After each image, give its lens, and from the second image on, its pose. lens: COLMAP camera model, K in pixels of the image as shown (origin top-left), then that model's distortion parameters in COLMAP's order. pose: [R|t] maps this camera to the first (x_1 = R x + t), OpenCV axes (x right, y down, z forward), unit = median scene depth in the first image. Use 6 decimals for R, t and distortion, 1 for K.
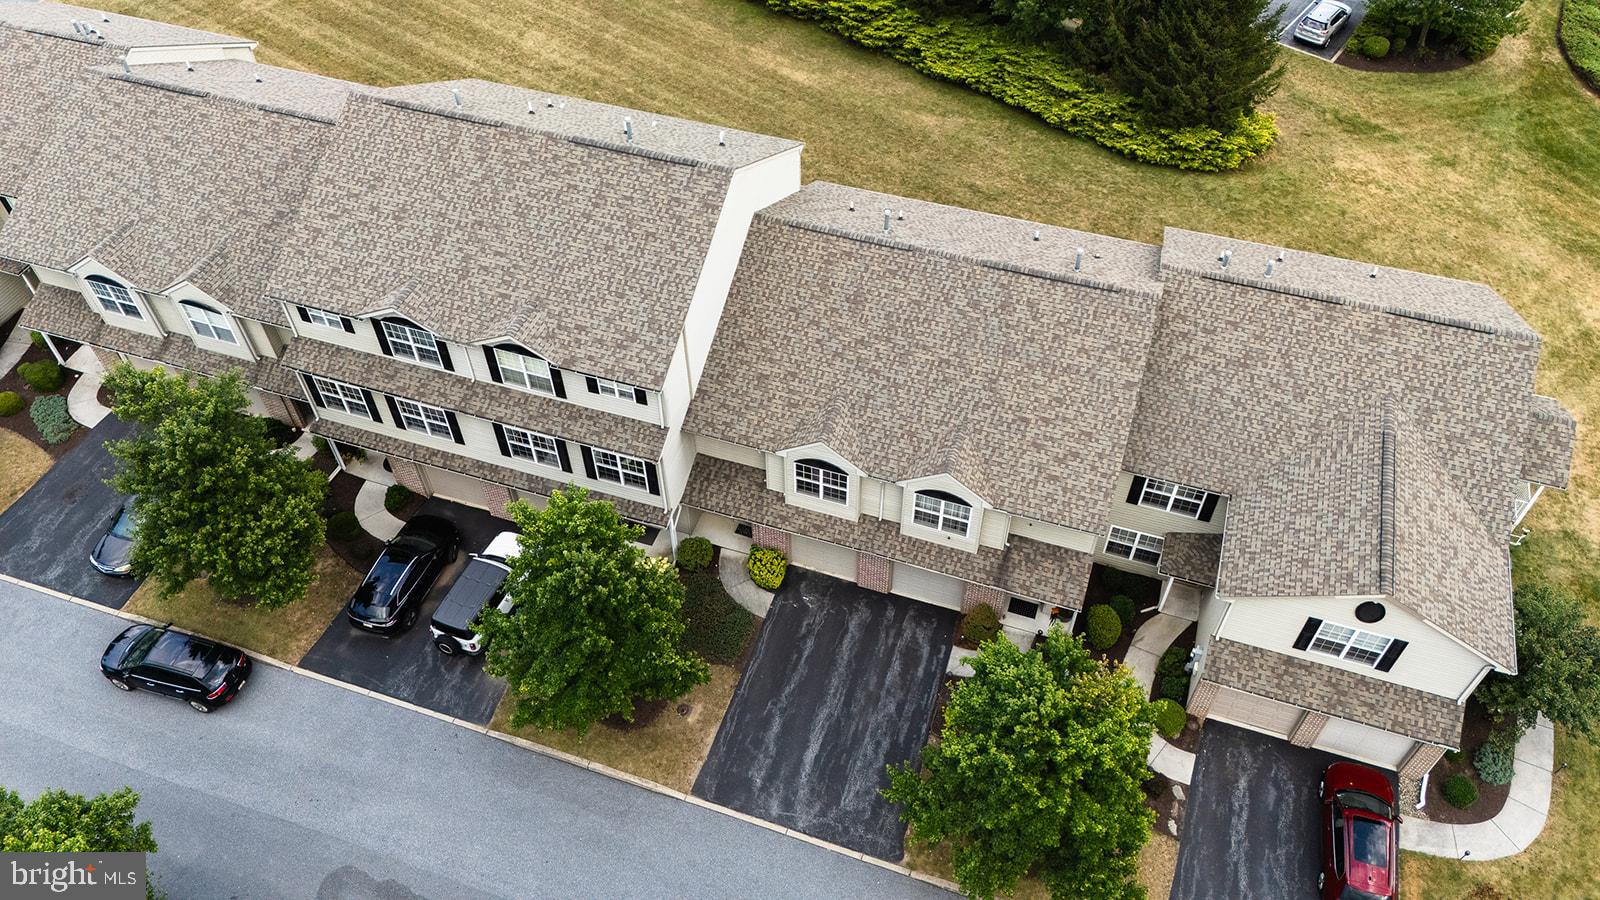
lens RADIAL K [[1173.2, 0, 799.8], [0, 1173.2, 448.3], [0, 0, 1]] dist [0.047614, -0.043859]
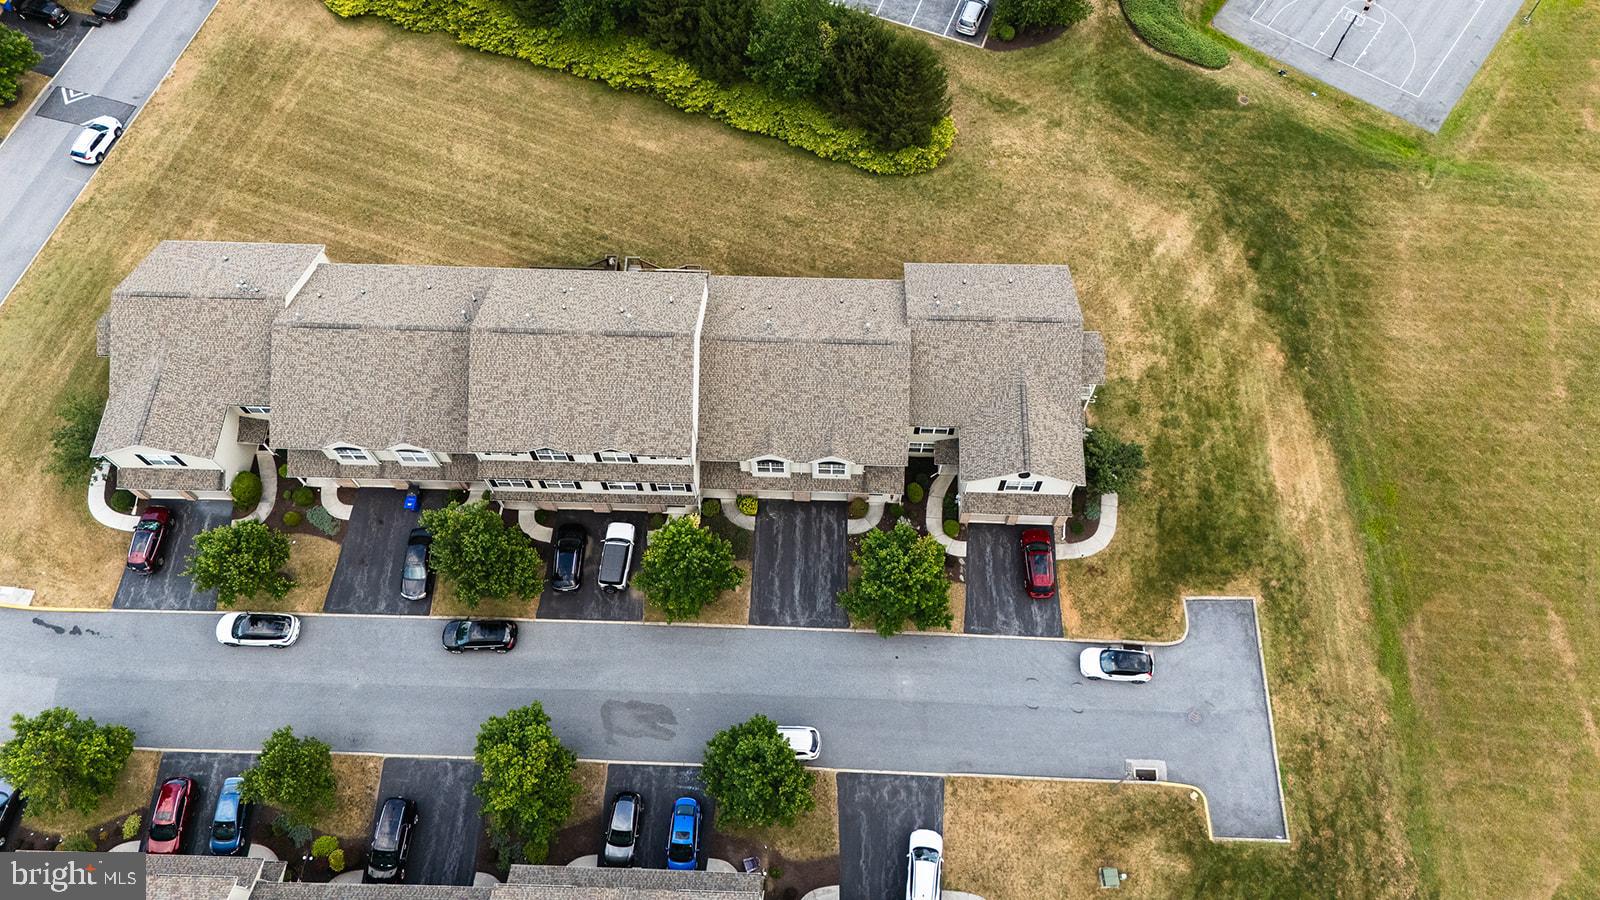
lens RADIAL K [[1173.2, 0, 799.7], [0, 1173.2, 446.0], [0, 0, 1]] dist [0.047614, -0.043859]
pose [[0.957497, -0.261633, 0.121438, -0.164280], [0.220050, 0.934769, 0.278899, -0.540750], [-0.186485, -0.240323, 0.952611, -0.899587]]
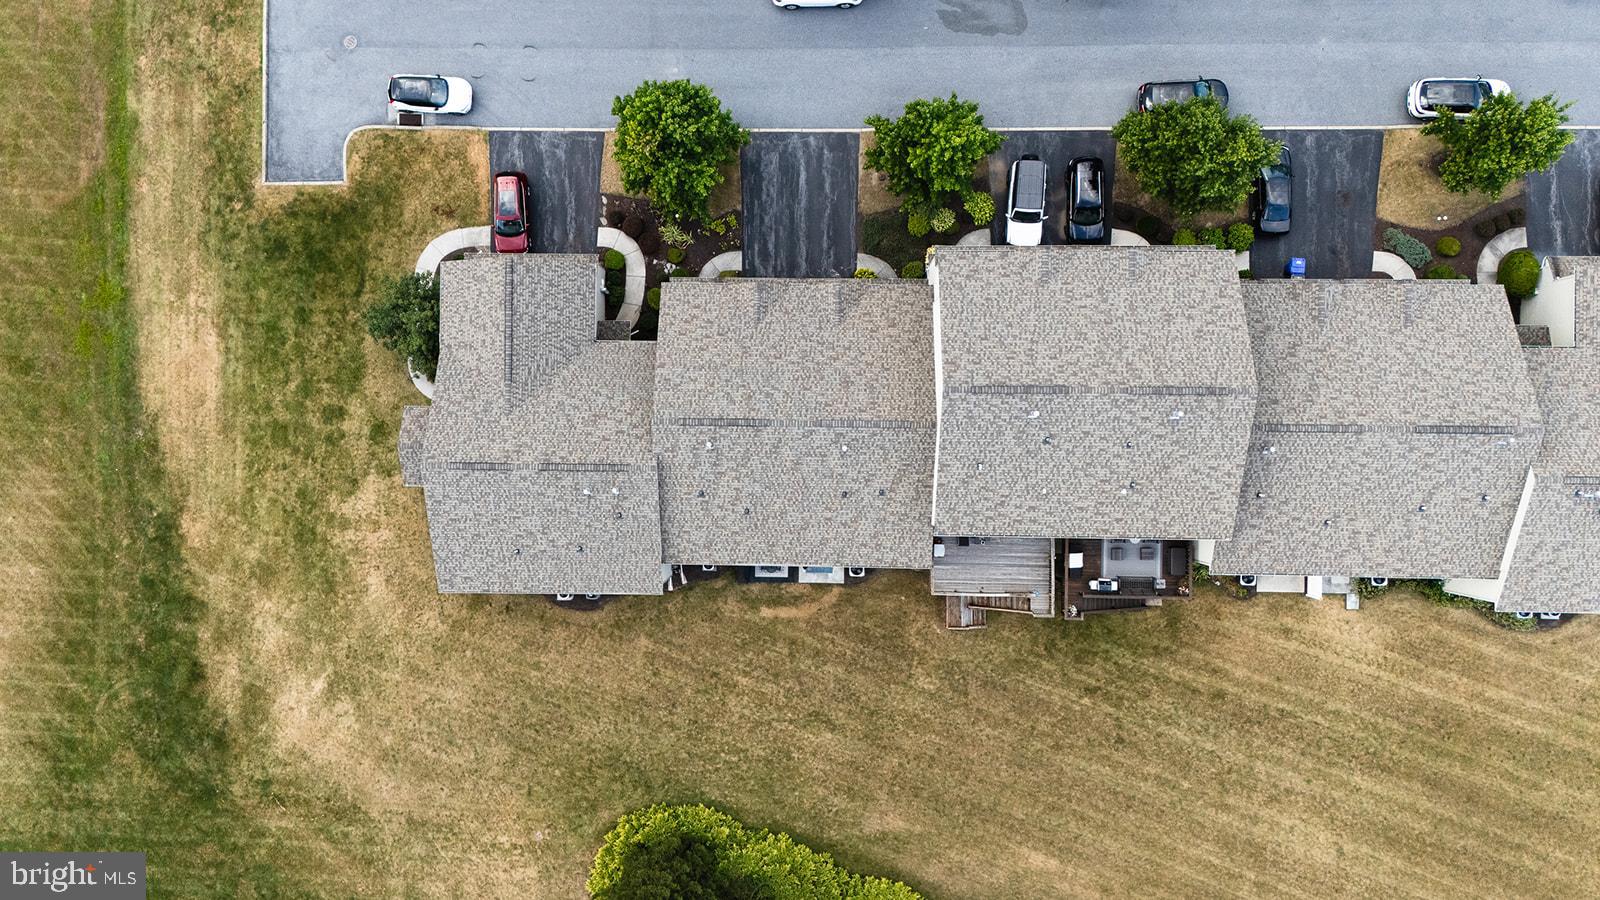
lens RADIAL K [[1231.8, 0, 775.2], [0, 1231.8, 445.6], [0, 0, 1]] dist [0.039026, -0.017689]
pose [[-0.949152, 0.312678, 0.036657, 0.100643], [-0.207797, -0.709700, 0.673162, -1.186388], [0.236499, 0.631315, 0.738586, -0.110787]]
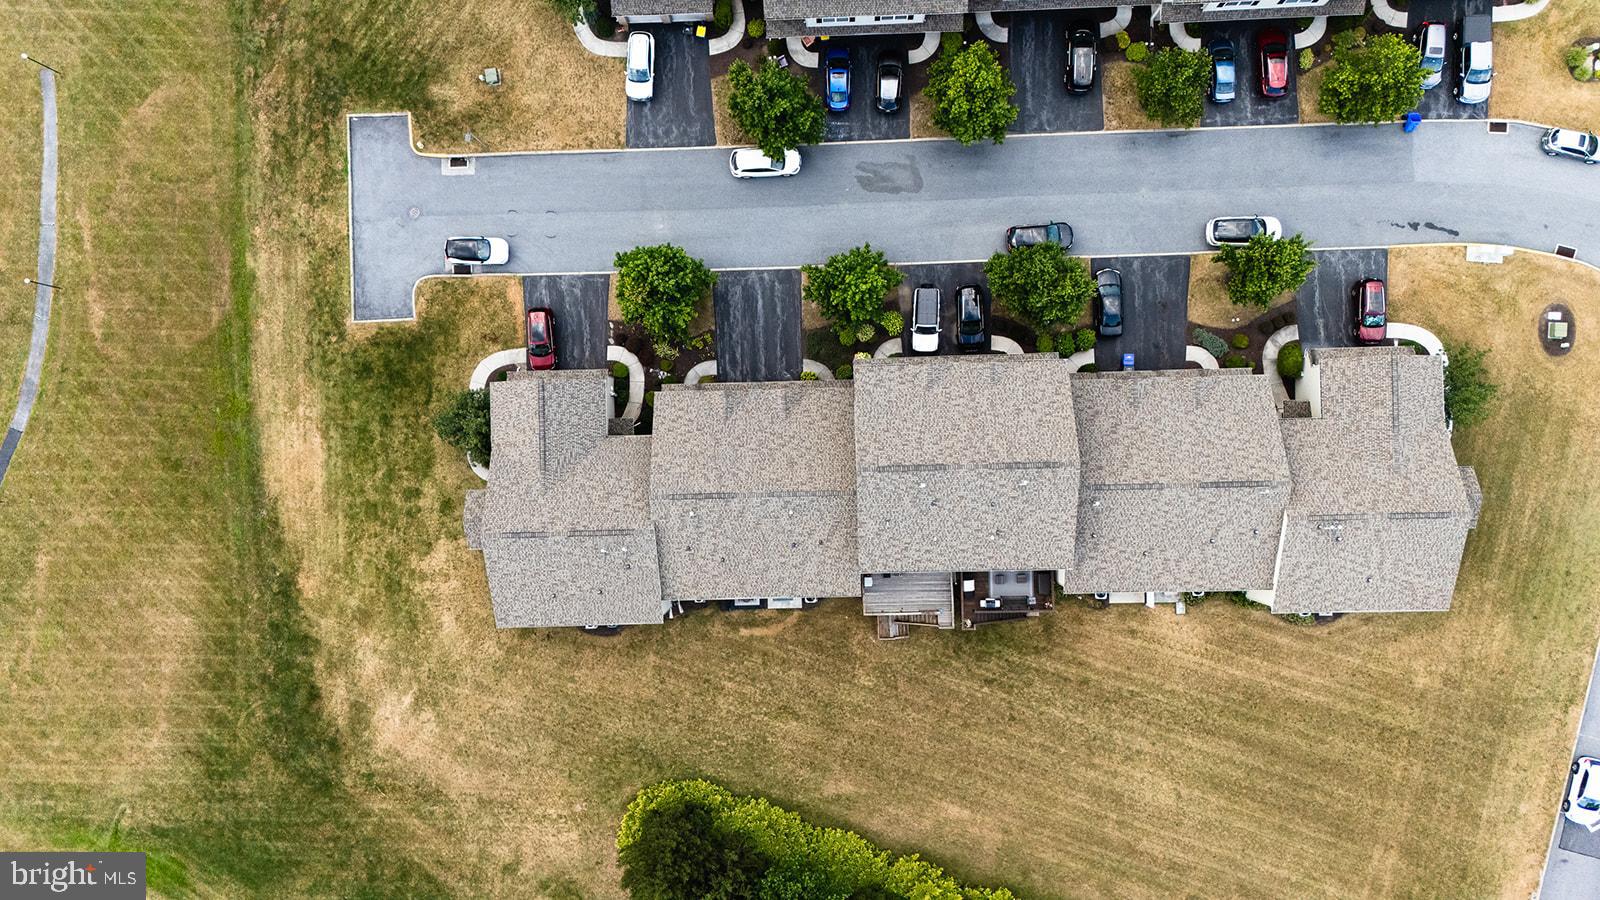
lens RADIAL K [[1173.2, 0, 805.5], [0, 1173.2, 447.4], [0, 0, 1]] dist [0.047614, -0.043859]
pose [[-0.937356, 0.346992, 0.030983, -0.045572], [-0.236103, -0.698155, 0.675895, -1.450493], [0.256161, 0.626240, 0.736346, -0.484817]]
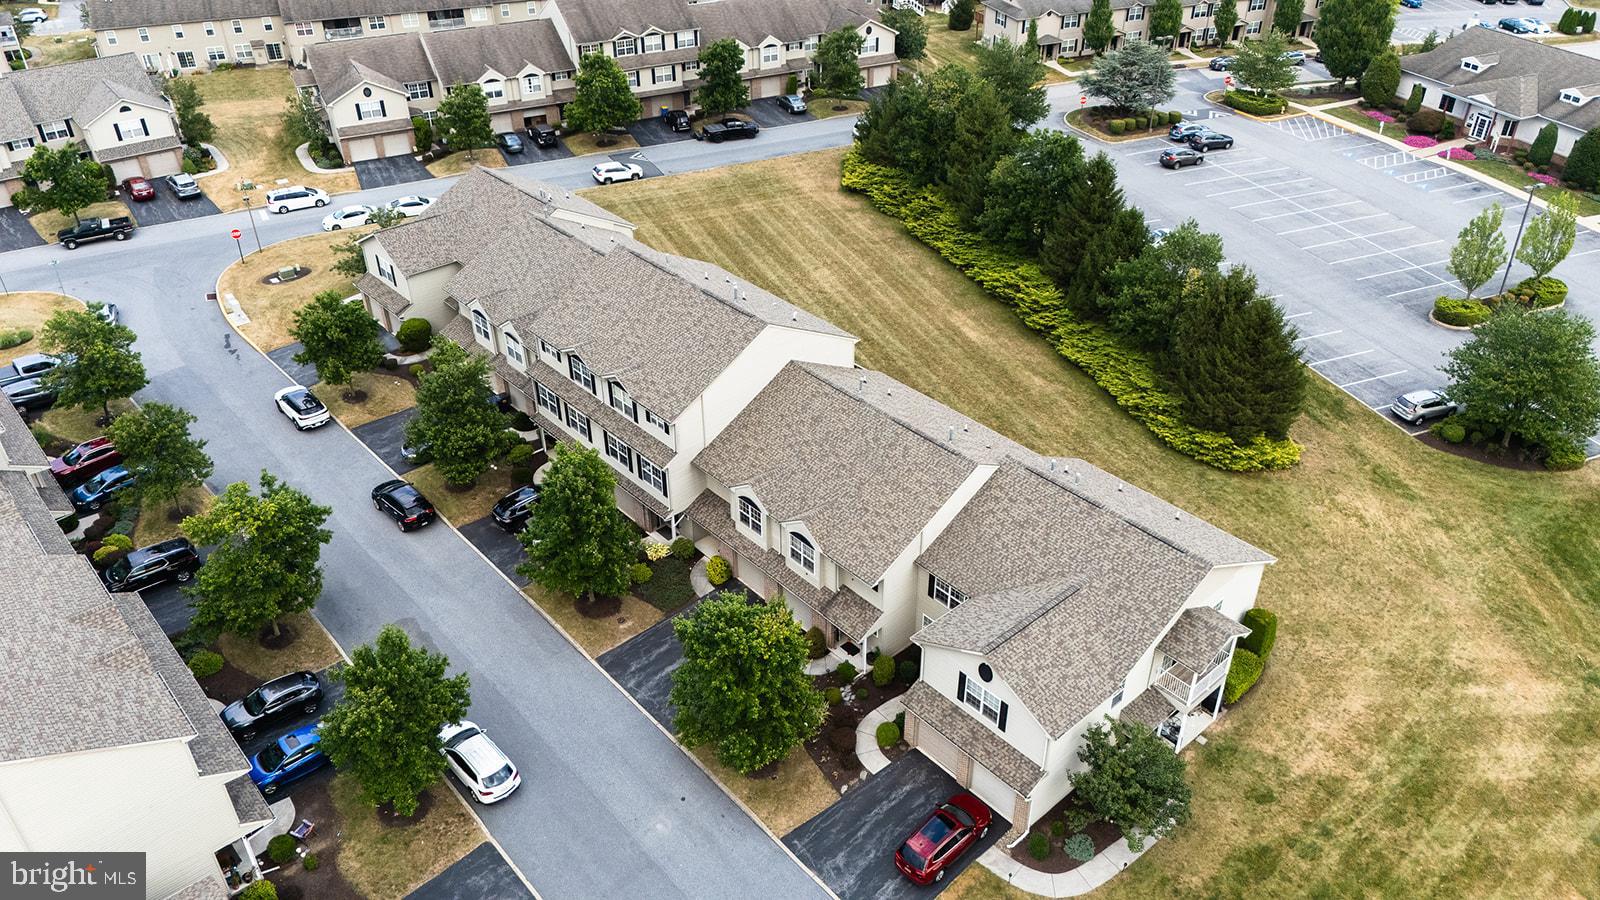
lens RADIAL K [[1173.2, 0, 801.6], [0, 1173.2, 445.4], [0, 0, 1]] dist [0.047614, -0.043859]
pose [[0.871041, 0.275167, -0.406904, 0.676821], [-0.369394, 0.912959, -0.173362, 0.185061], [0.323783, 0.301313, 0.896869, -0.414053]]
